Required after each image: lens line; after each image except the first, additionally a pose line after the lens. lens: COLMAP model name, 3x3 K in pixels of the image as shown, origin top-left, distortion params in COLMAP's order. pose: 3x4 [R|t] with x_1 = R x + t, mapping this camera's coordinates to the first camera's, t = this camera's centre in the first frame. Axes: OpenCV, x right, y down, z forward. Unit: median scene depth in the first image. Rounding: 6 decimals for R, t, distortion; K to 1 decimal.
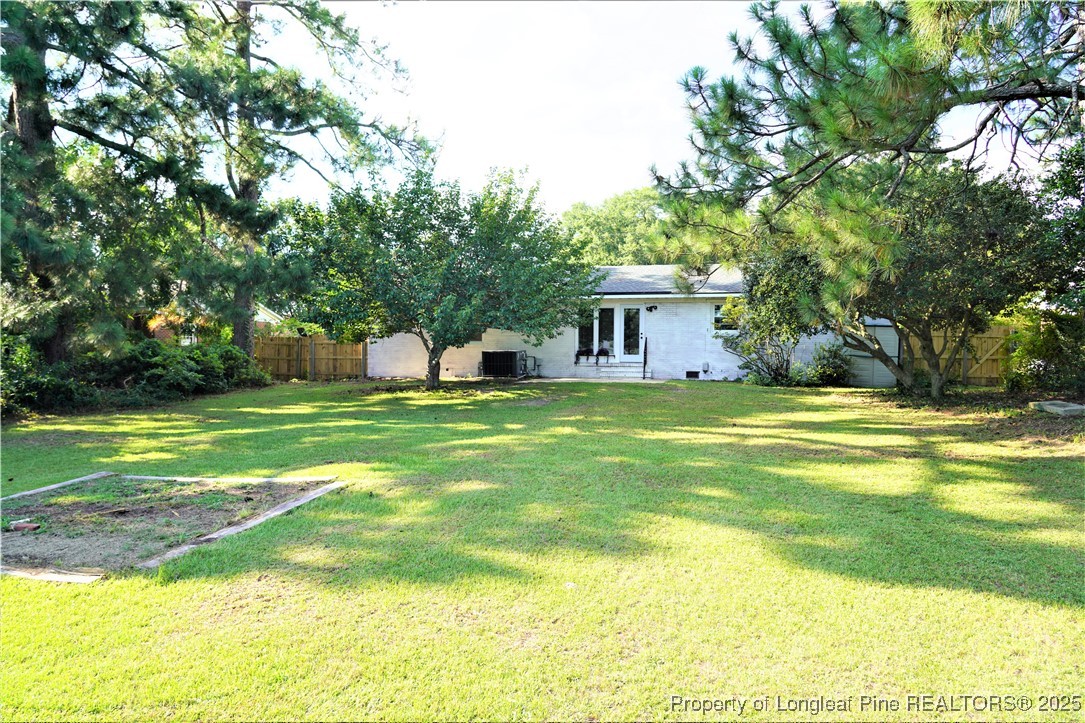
lens RADIAL K [[745.7, 0, 543.9], [0, 745.7, 363.8], [0, 0, 1]] dist [-0.016728, 0.000043]
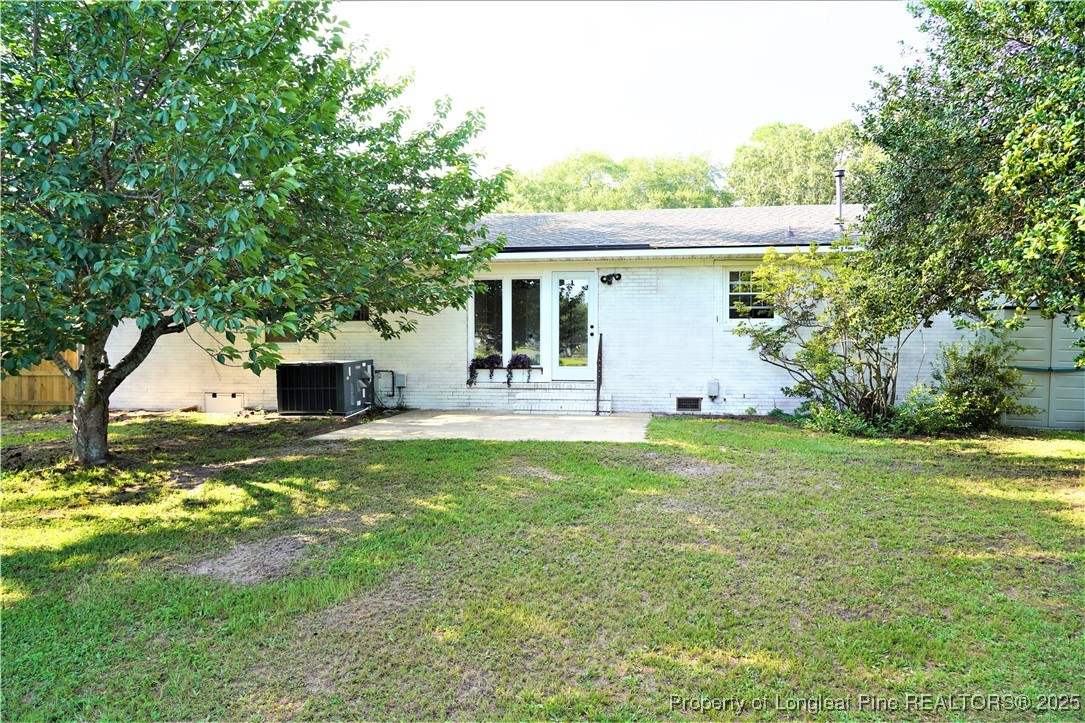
lens RADIAL K [[745.7, 0, 546.3], [0, 745.7, 357.9], [0, 0, 1]] dist [-0.016728, 0.000043]
pose [[0.997035, -0.008037, 0.076526, 0.058137], [0.008194, 0.999965, -0.001741, -0.017623], [-0.076509, 0.002363, 0.997066, 0.476718]]
